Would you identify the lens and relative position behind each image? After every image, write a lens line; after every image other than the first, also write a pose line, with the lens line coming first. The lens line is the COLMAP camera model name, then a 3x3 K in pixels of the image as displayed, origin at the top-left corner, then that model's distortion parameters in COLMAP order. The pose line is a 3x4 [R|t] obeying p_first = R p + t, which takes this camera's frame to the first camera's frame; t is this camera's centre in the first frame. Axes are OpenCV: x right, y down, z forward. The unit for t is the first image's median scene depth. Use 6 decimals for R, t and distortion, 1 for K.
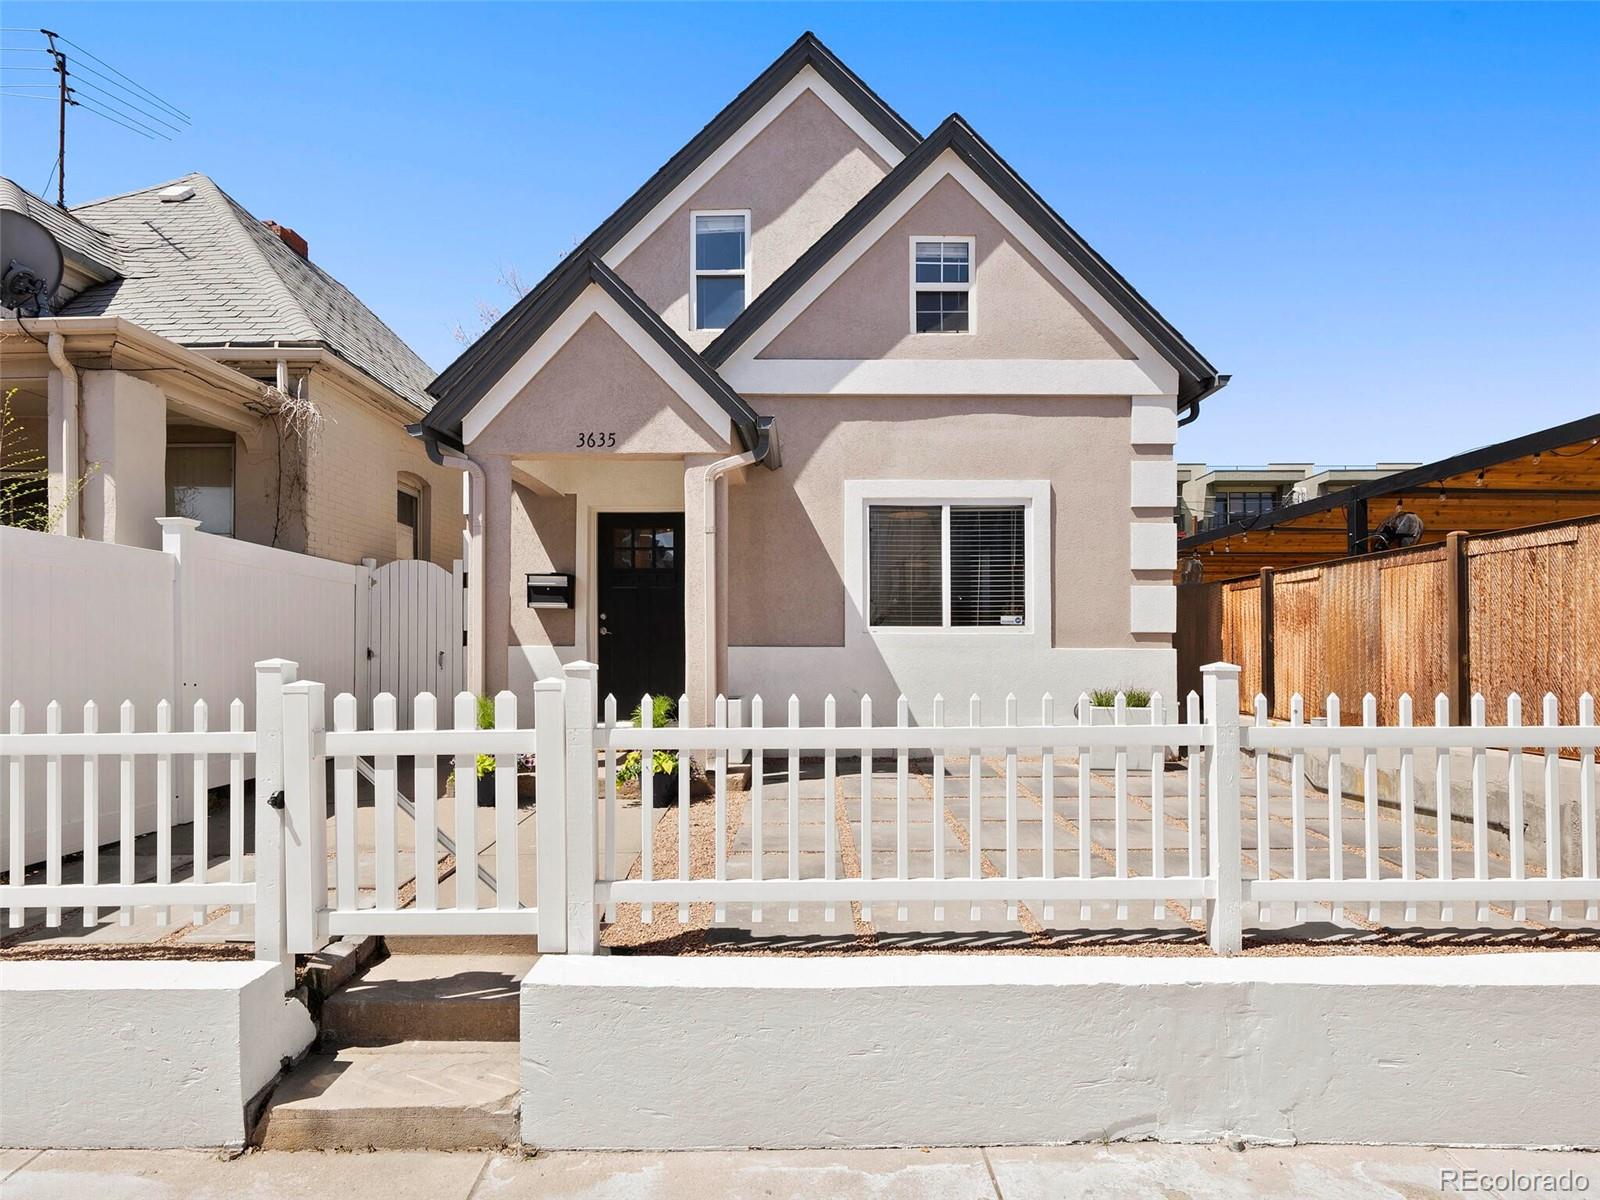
lens RADIAL K [[870.3, 0, 802.3], [0, 870.3, 641.0], [0, 0, 1]] dist [0.000418, -0.000162]
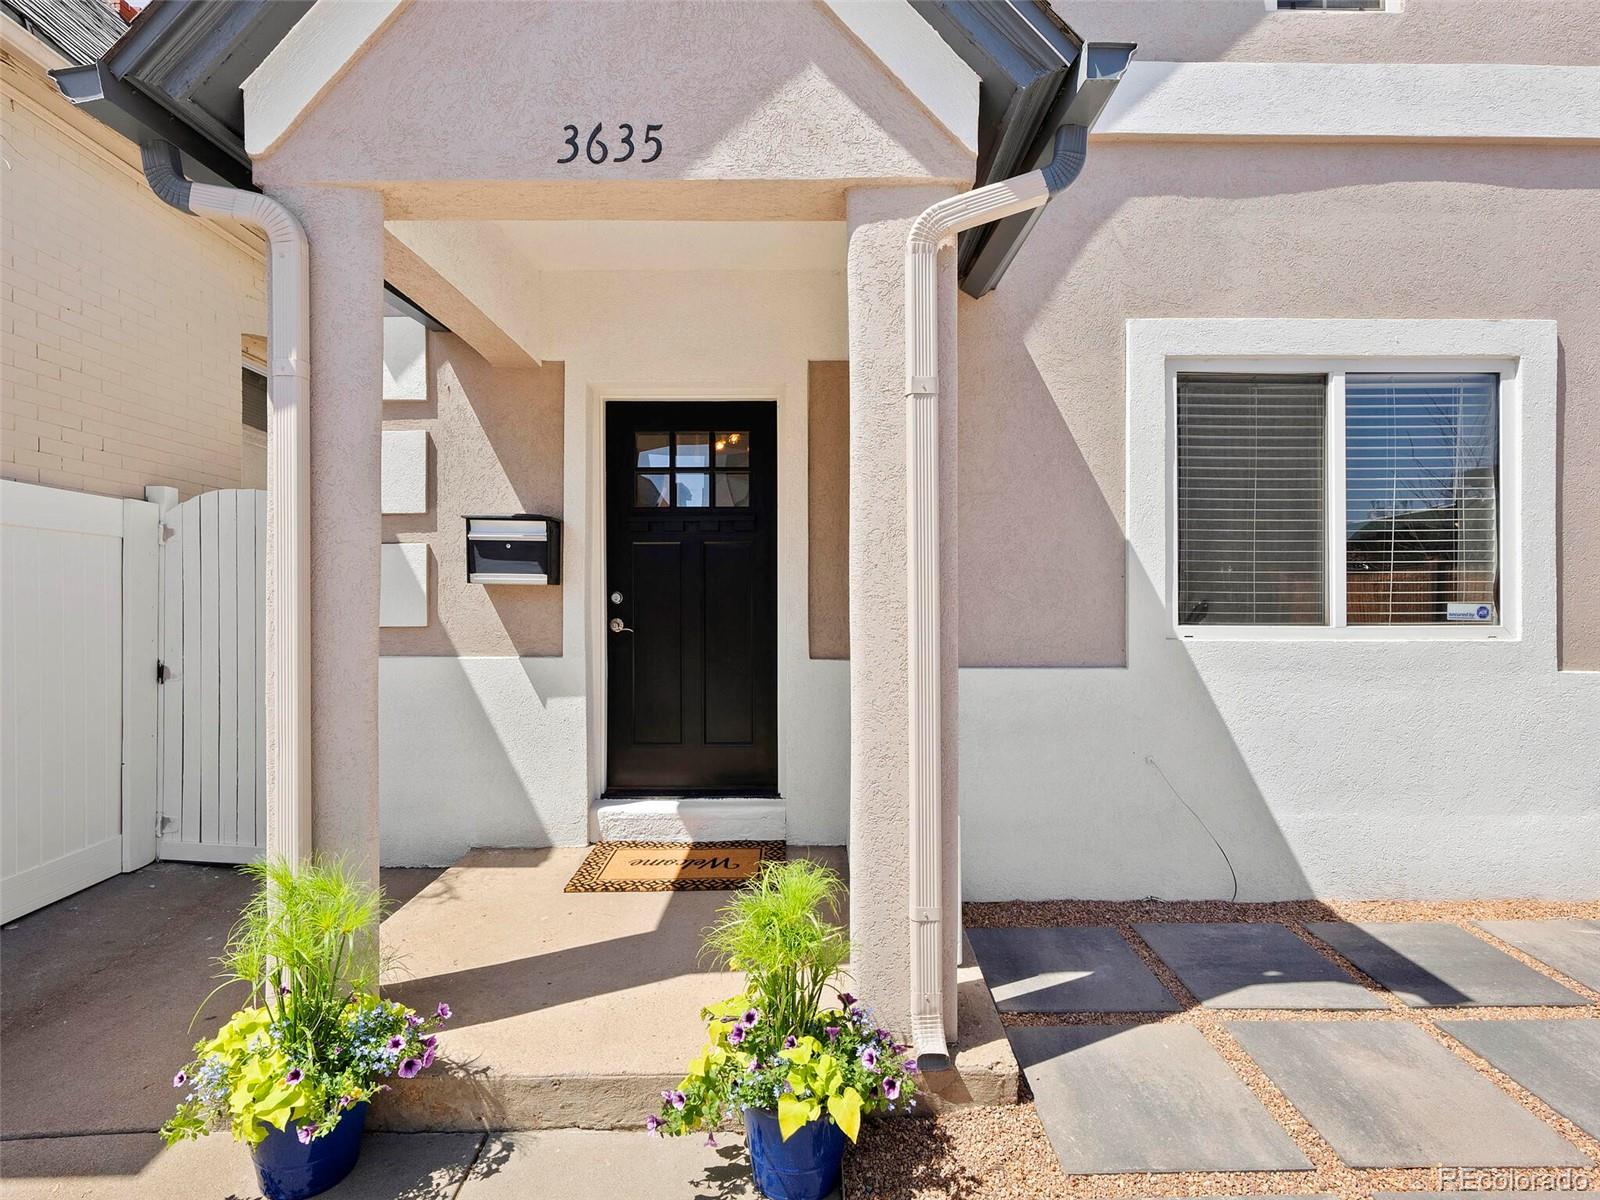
lens RADIAL K [[826.5, 0, 797.5], [0, 826.5, 605.0], [0, 0, 1]] dist [0.001828, -0.000553]
pose [[0.999950, 0.000071, 0.010046, -0.136891], [-0.000228, 0.999879, 0.015539, -0.035058], [-0.010044, -0.015541, 0.999829, 0.548918]]
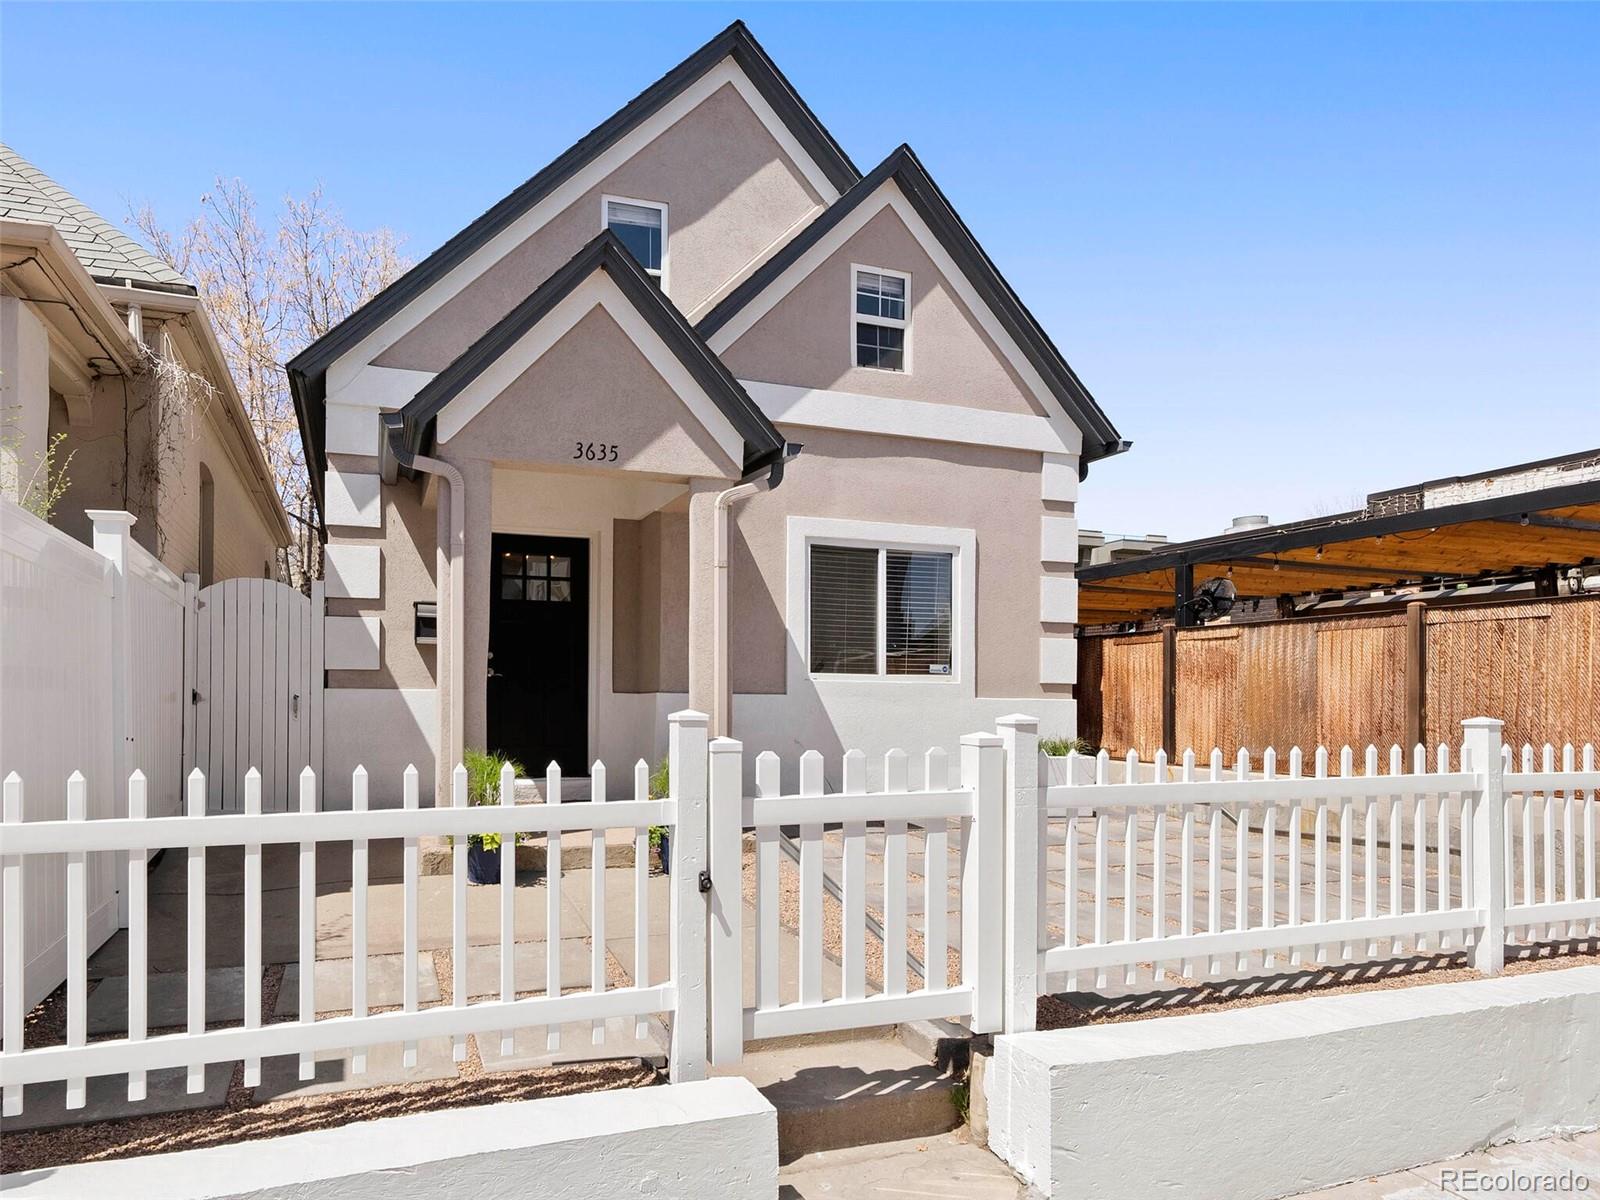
lens RADIAL K [[957.9, 0, 669.4], [0, 957.9, 691.1], [0, 0, 1]] dist [0.002036, 0.000019]
pose [[0.949201, 0.010898, 0.314481, -0.393572], [-0.013256, 0.999898, 0.005361, -0.000771], [-0.314390, -0.009258, 0.949249, 0.065014]]
